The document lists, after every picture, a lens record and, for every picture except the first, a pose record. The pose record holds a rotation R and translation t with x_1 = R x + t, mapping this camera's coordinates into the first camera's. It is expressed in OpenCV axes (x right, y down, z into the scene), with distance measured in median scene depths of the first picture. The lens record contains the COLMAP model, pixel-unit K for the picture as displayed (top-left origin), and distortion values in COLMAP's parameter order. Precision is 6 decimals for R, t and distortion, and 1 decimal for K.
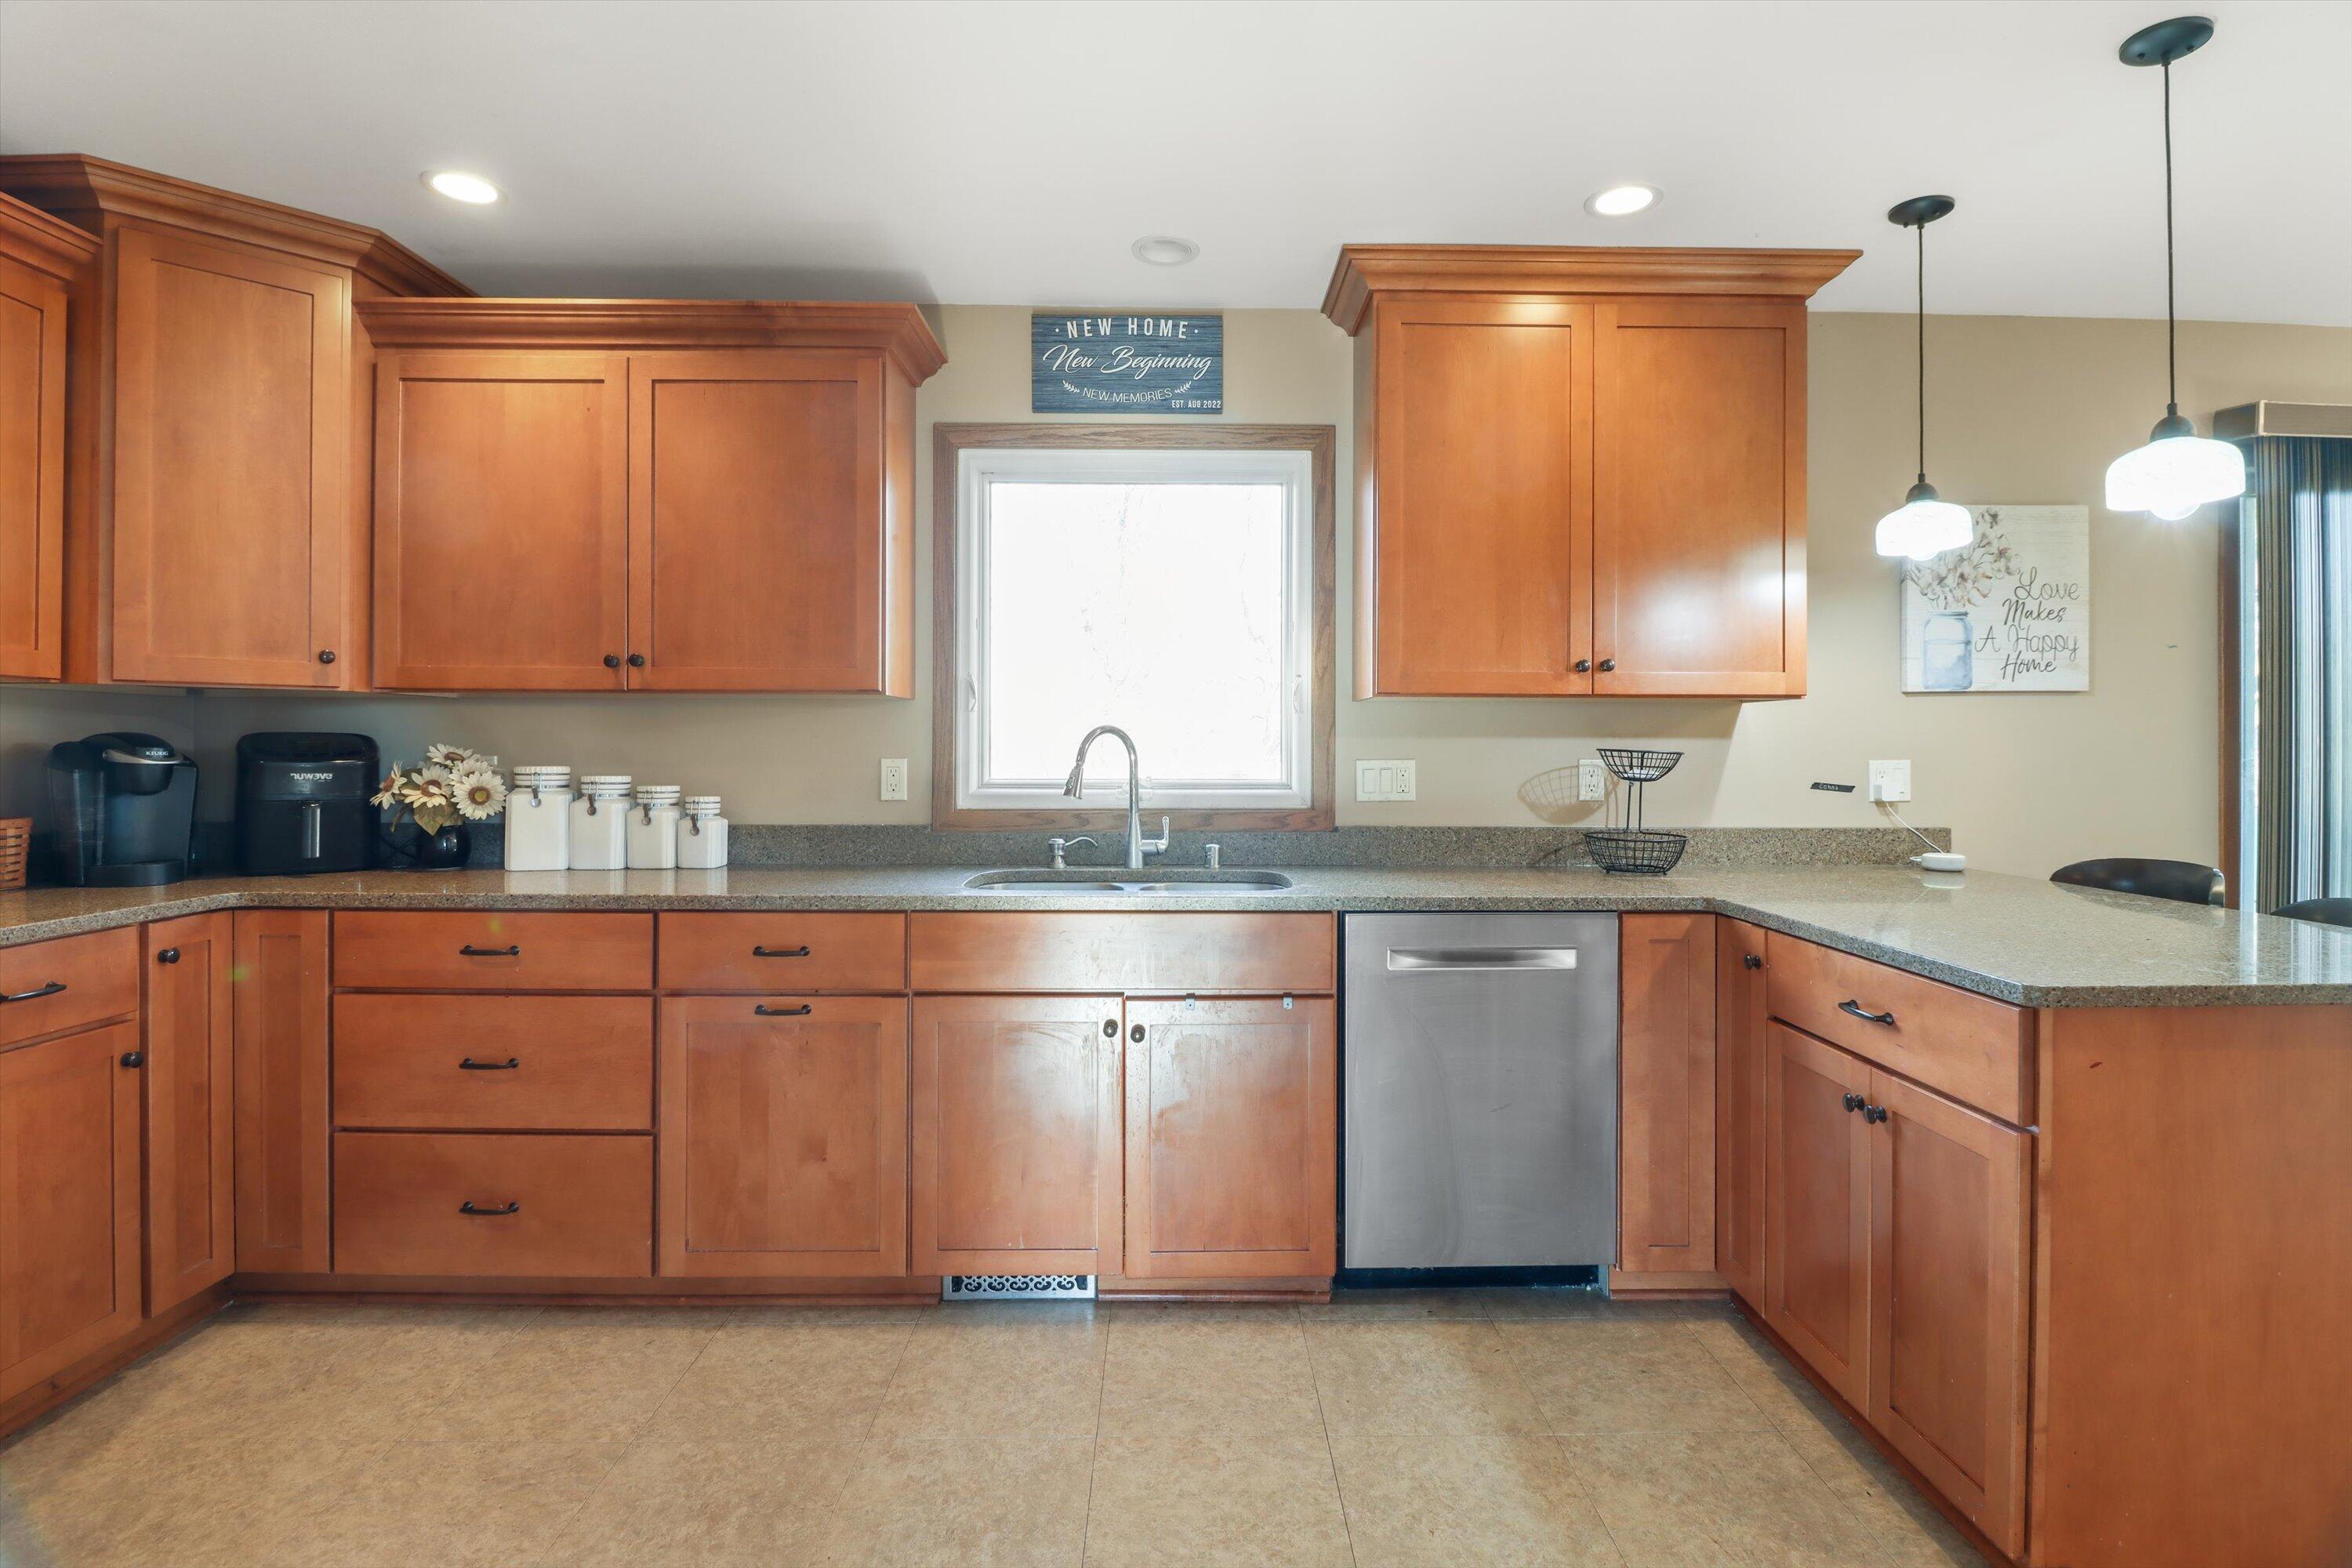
lens RADIAL K [[1143.3, 0, 1159.3], [0, 1143.3, 725.6], [0, 0, 1]] dist [-0.001720, -0.009952]
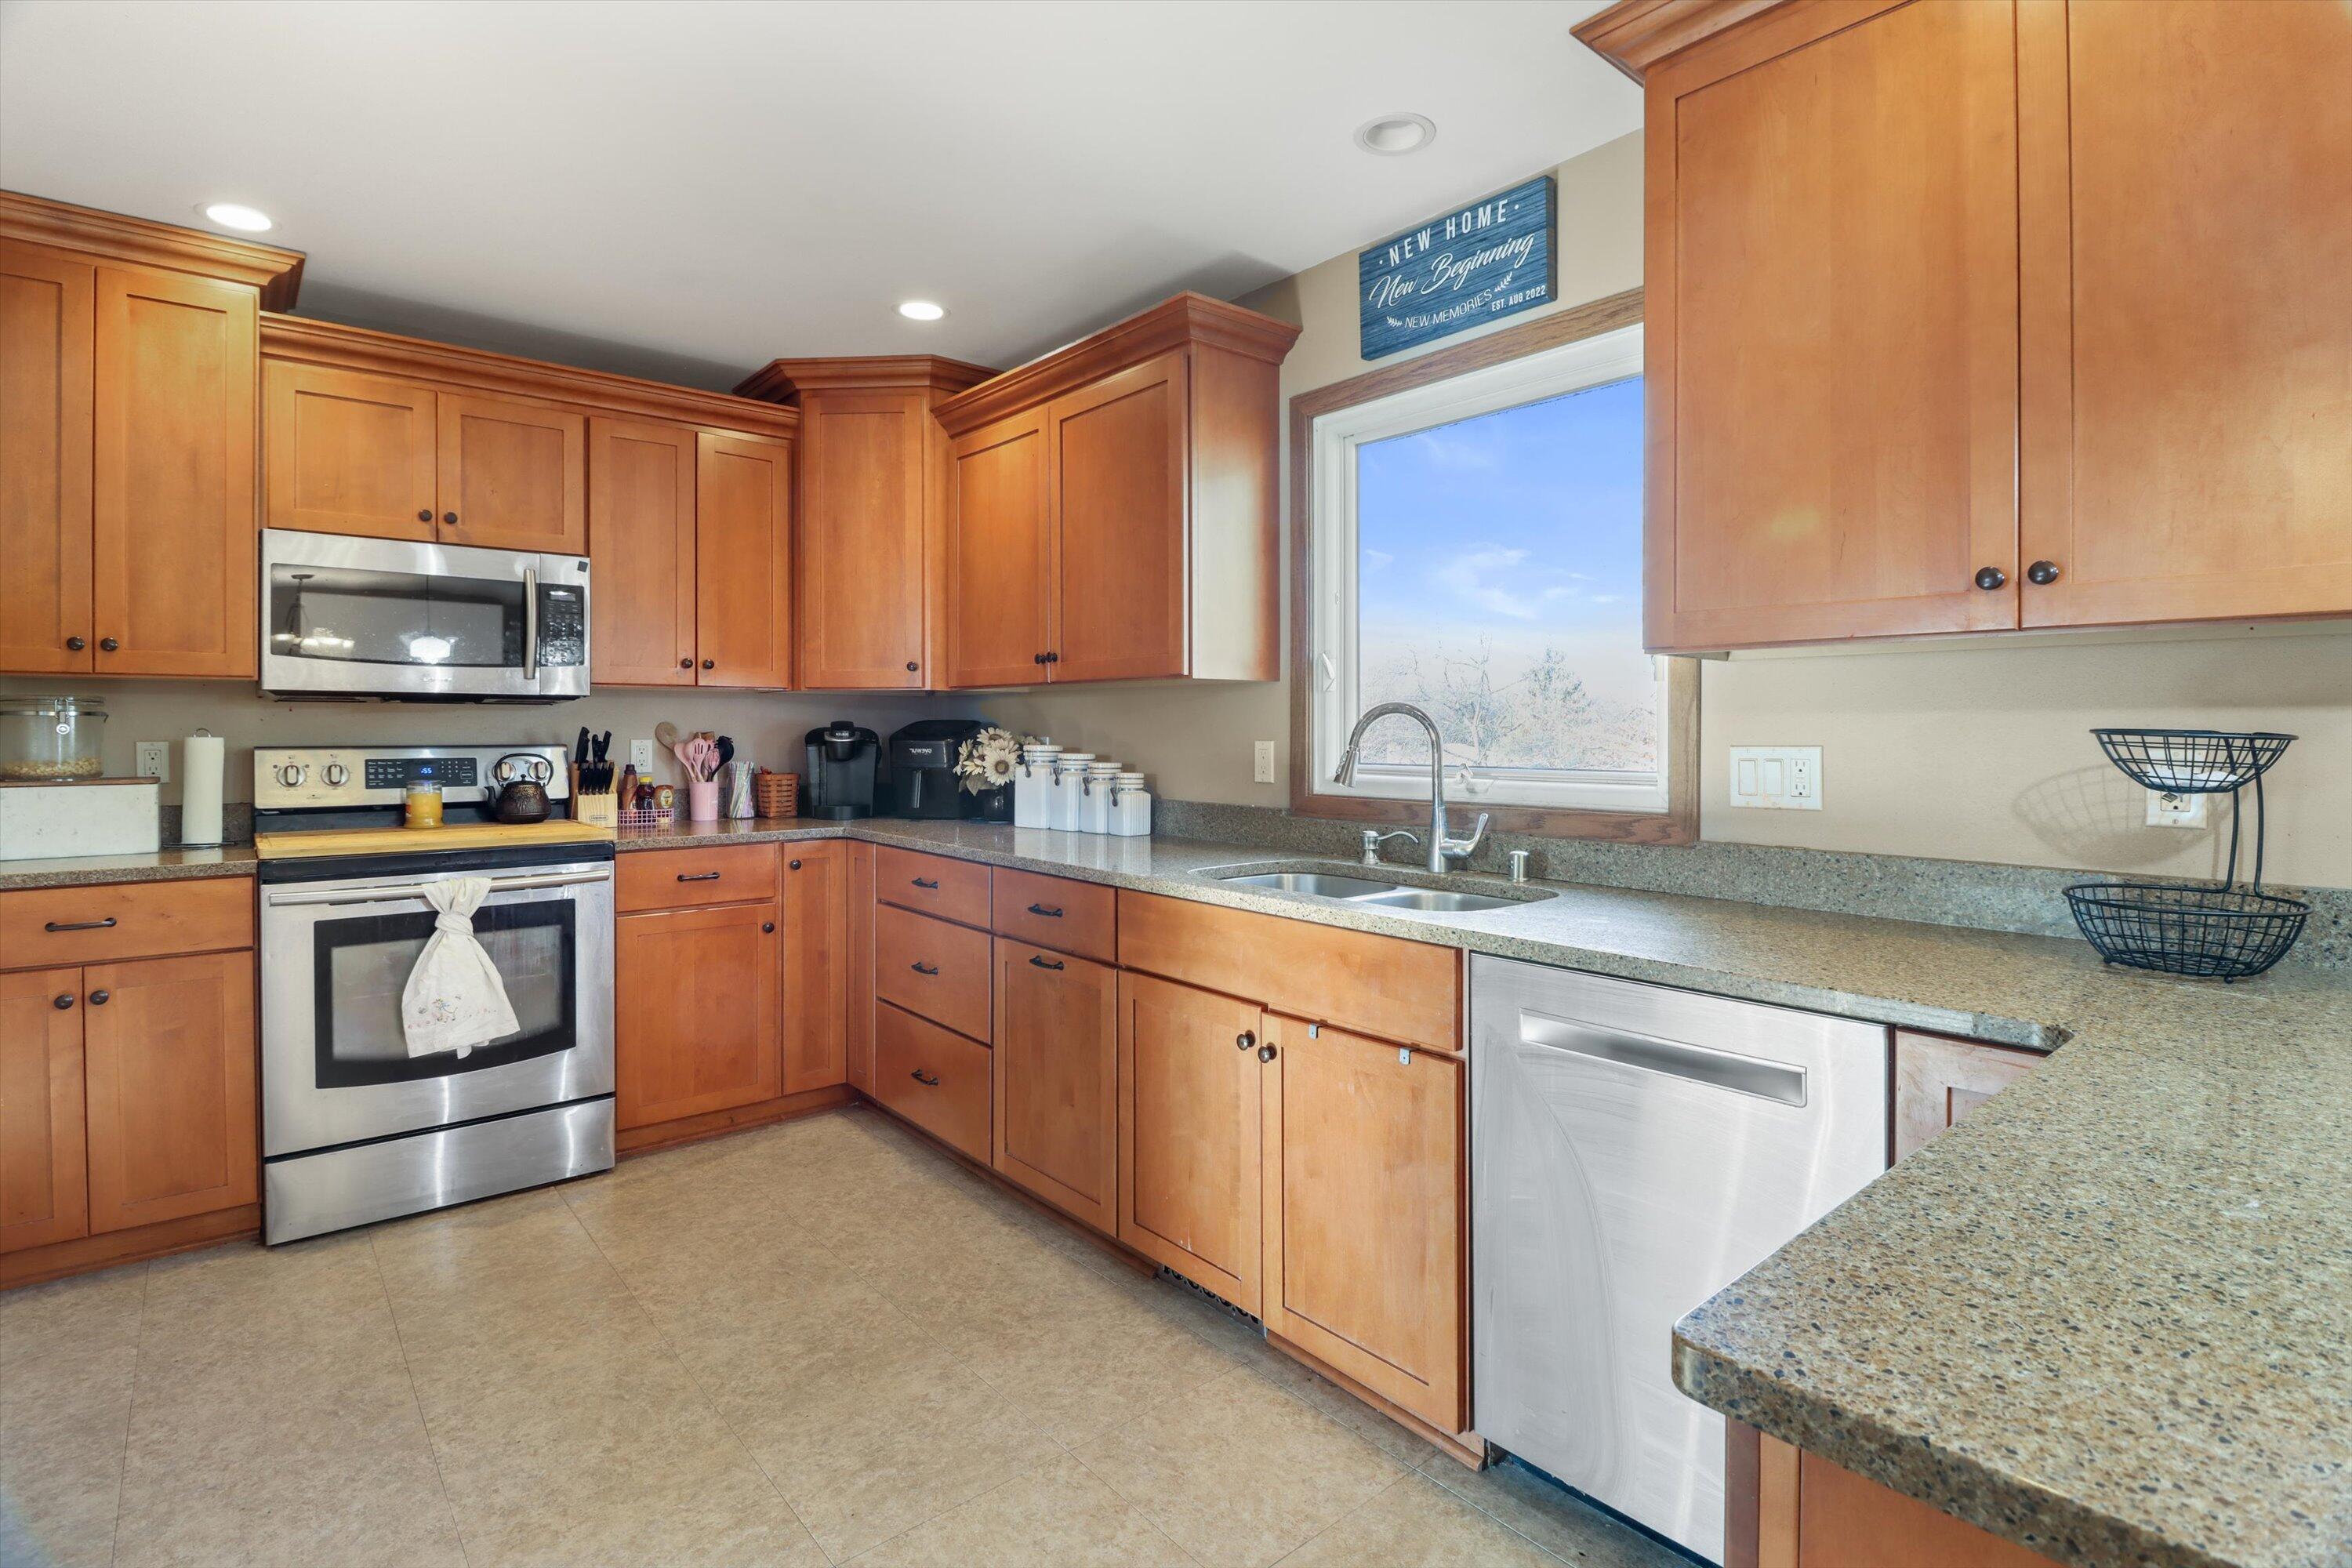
lens RADIAL K [[1117.3, 0, 1186.5], [0, 1117.3, 721.0], [0, 0, 1]] dist [0.000565, -0.010971]
pose [[0.643746, -0.008466, -0.765193, 0.517790], [0.014456, 0.999895, 0.001099, 0.010237], [0.765103, -0.011769, 0.643801, 0.344415]]
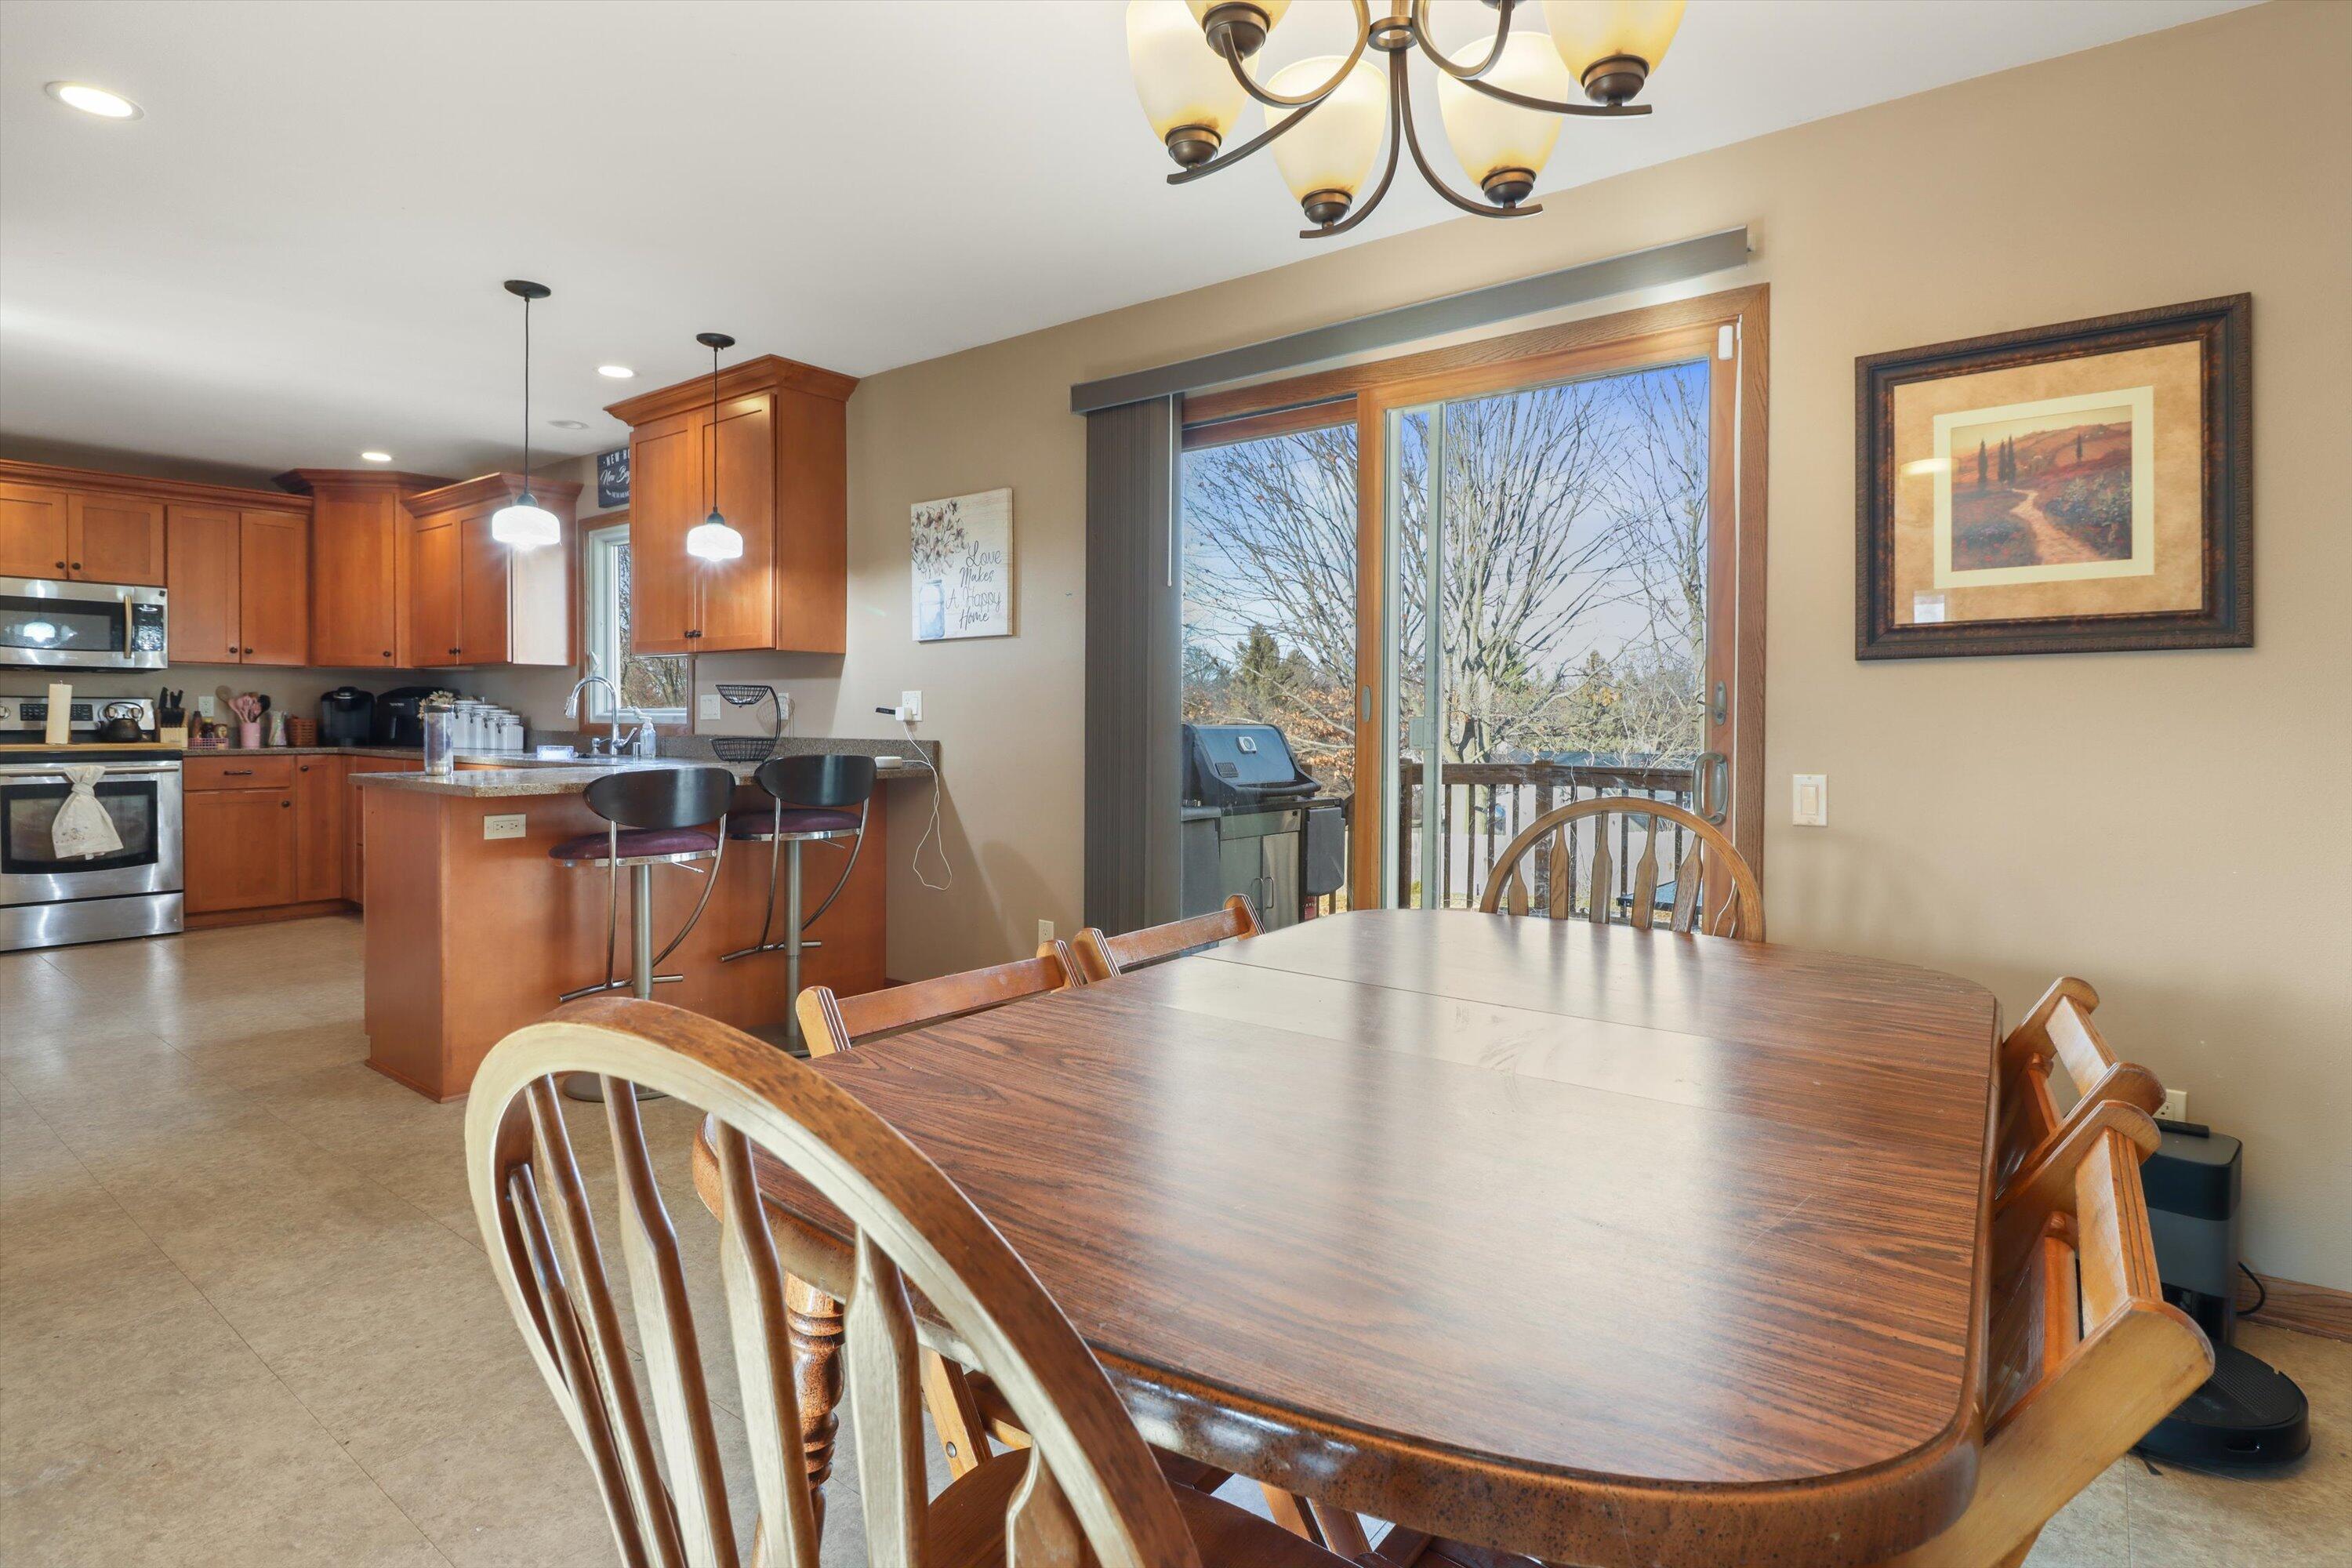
lens RADIAL K [[1143.3, 0, 1159.3], [0, 1143.3, 725.6], [0, 0, 1]] dist [-0.001720, -0.009952]
pose [[0.787888, 0.005922, -0.615790, 1.907765], [0.007015, 0.999803, 0.018591, 0.053624], [0.615778, -0.018968, 0.787691, 0.103281]]
